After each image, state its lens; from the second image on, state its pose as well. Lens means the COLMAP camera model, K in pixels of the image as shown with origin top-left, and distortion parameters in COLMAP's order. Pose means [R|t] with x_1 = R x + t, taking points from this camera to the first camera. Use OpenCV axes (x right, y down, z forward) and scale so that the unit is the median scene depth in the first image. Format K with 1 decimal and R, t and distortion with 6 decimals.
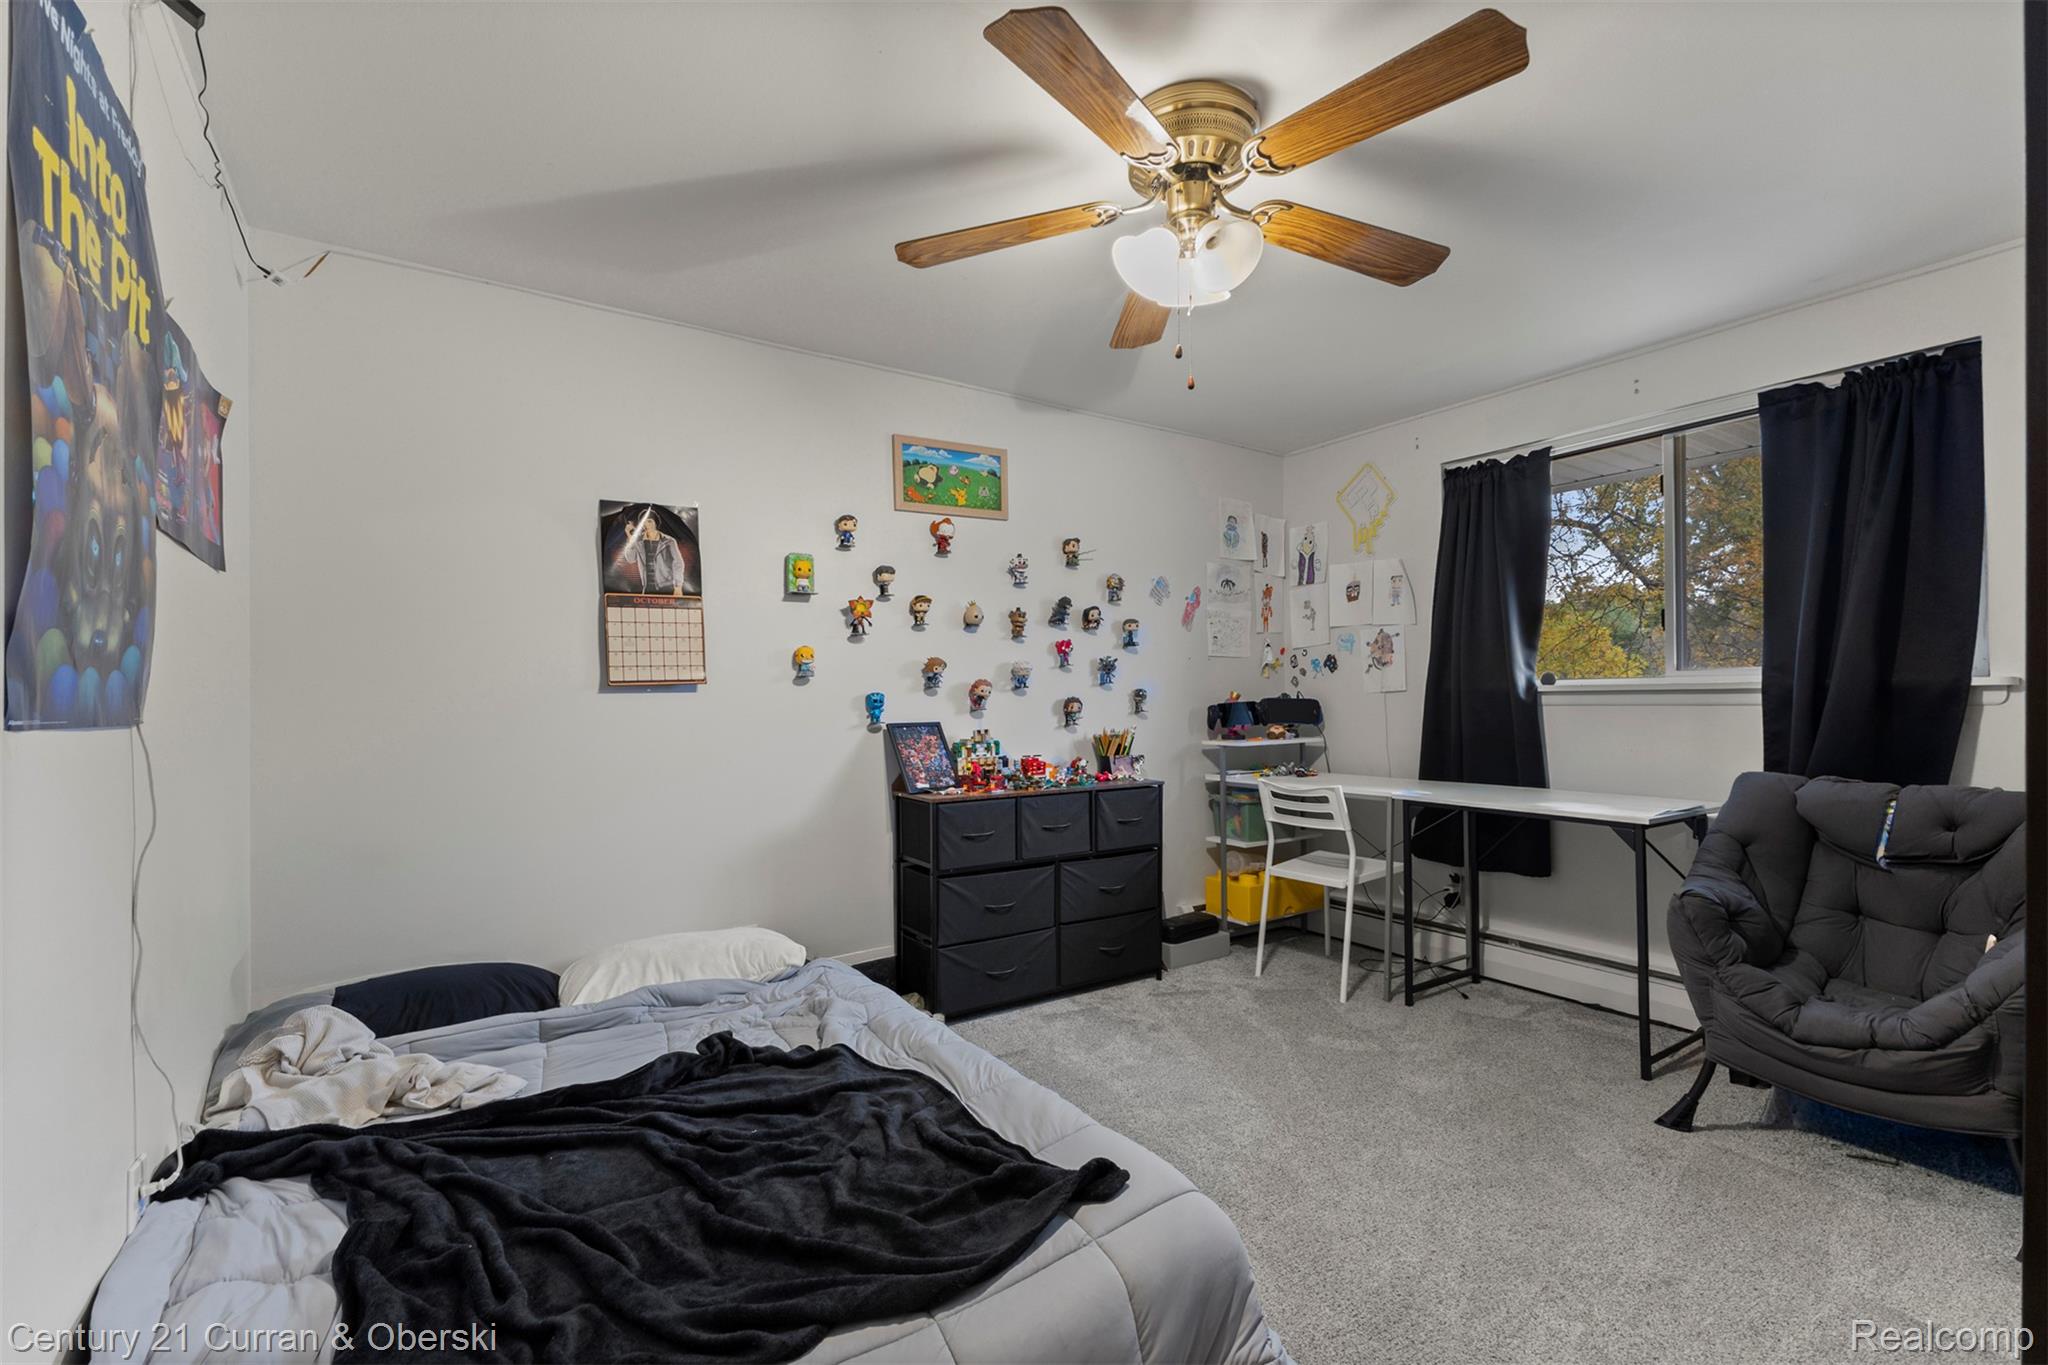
lens RADIAL K [[878.0, 0, 1026.4], [0, 878.0, 677.7], [0, 0, 1]] dist [0.008867, -0.000429]
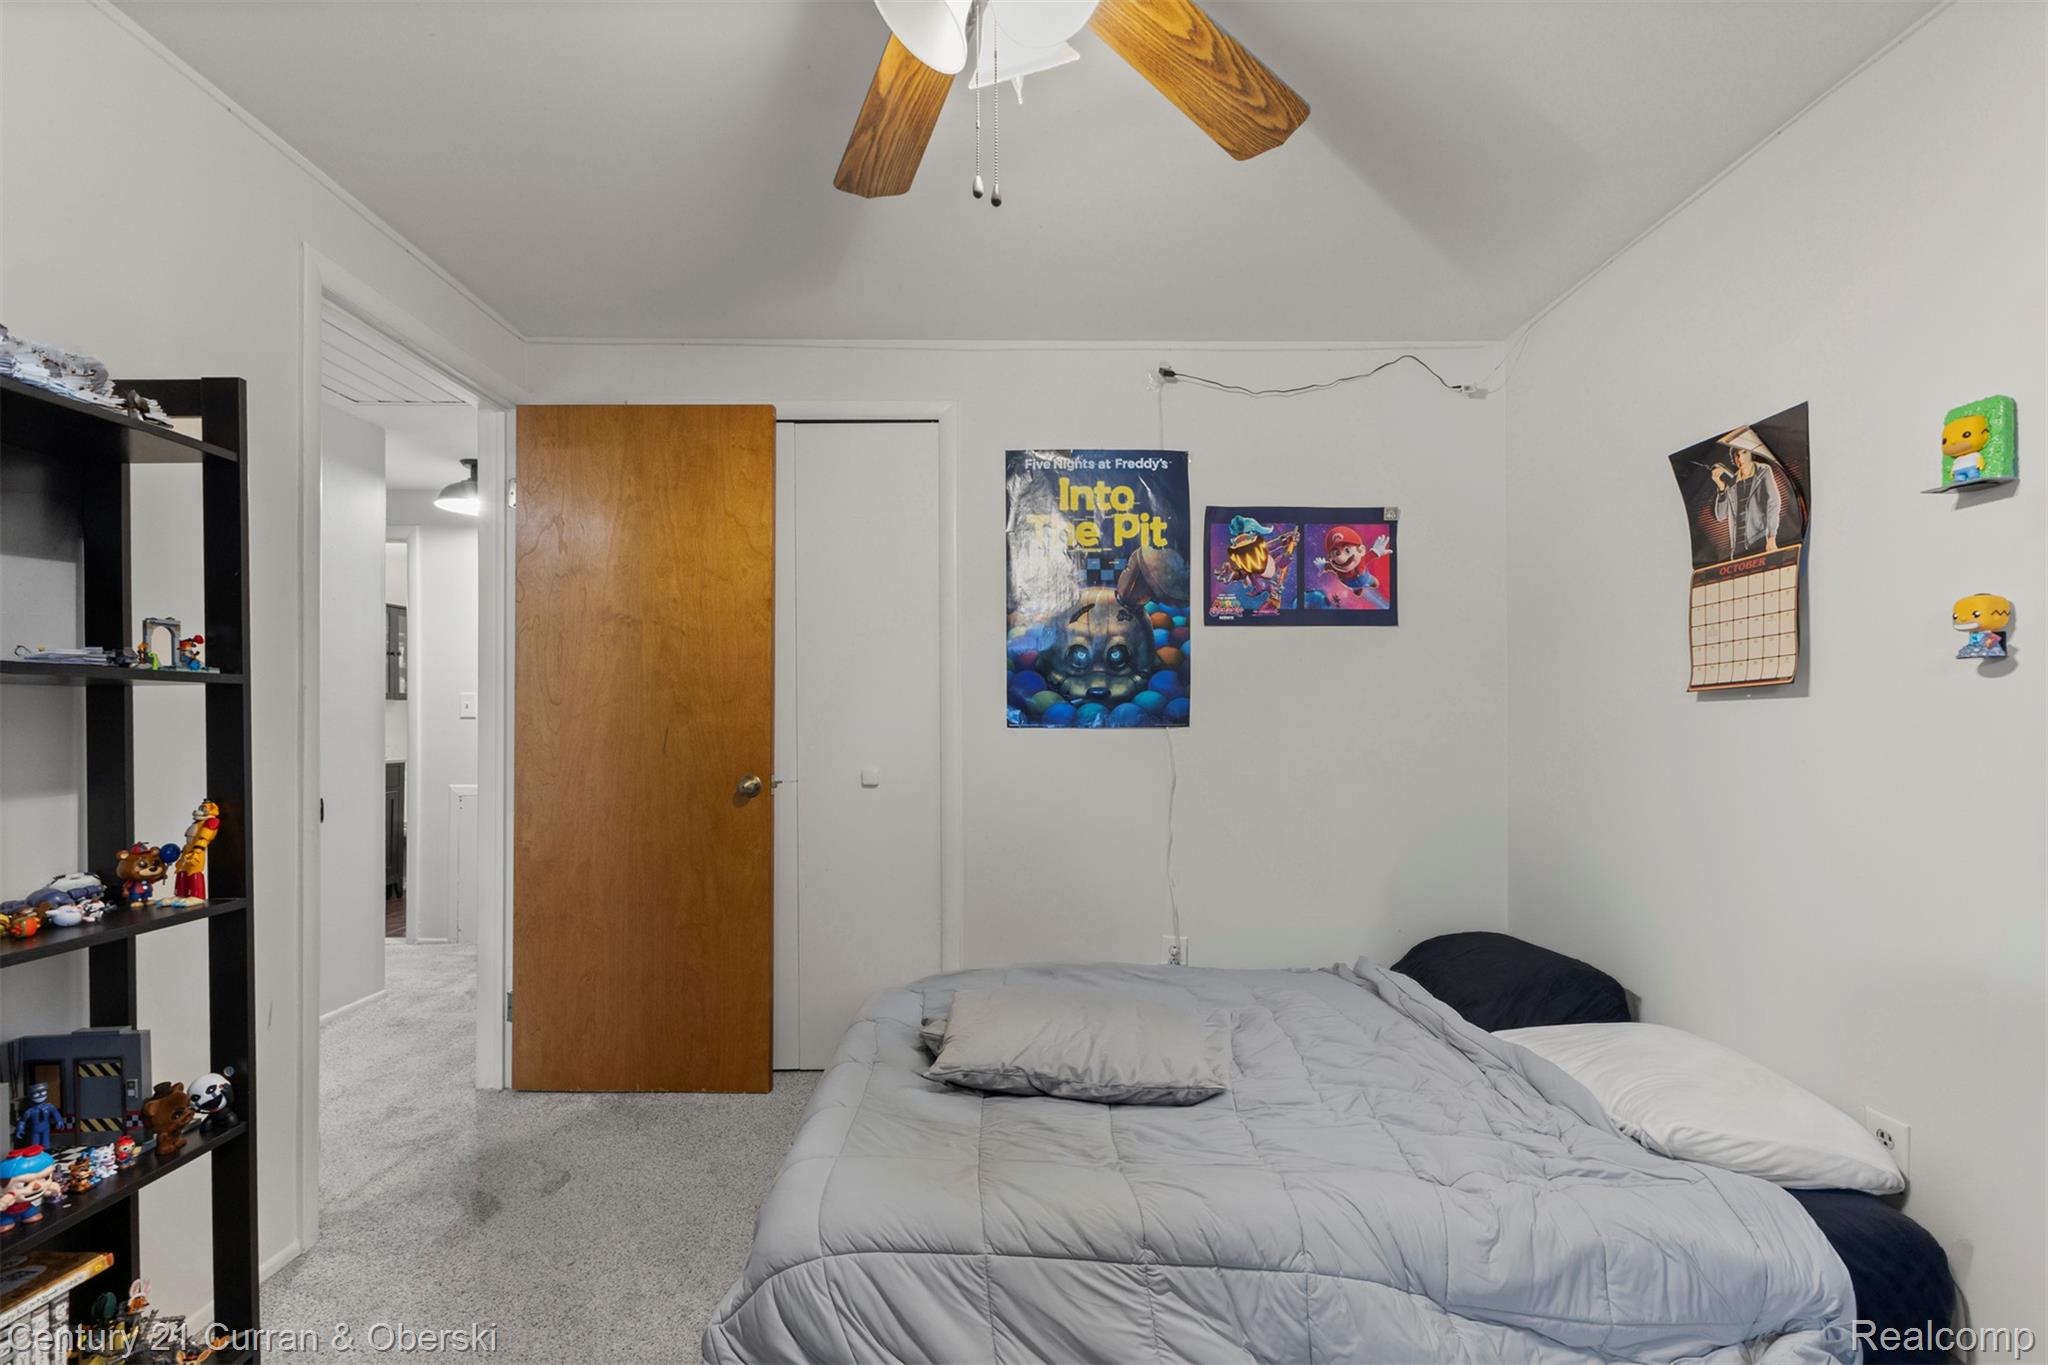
lens RADIAL K [[878.0, 0, 1026.4], [0, 878.0, 677.7], [0, 0, 1]] dist [0.008867, -0.000429]
pose [[-0.521202, -0.035203, -0.852707, 0.460474], [0.030230, 0.997760, -0.059668, 0.024351], [0.852898, -0.056876, -0.518970, 0.876663]]
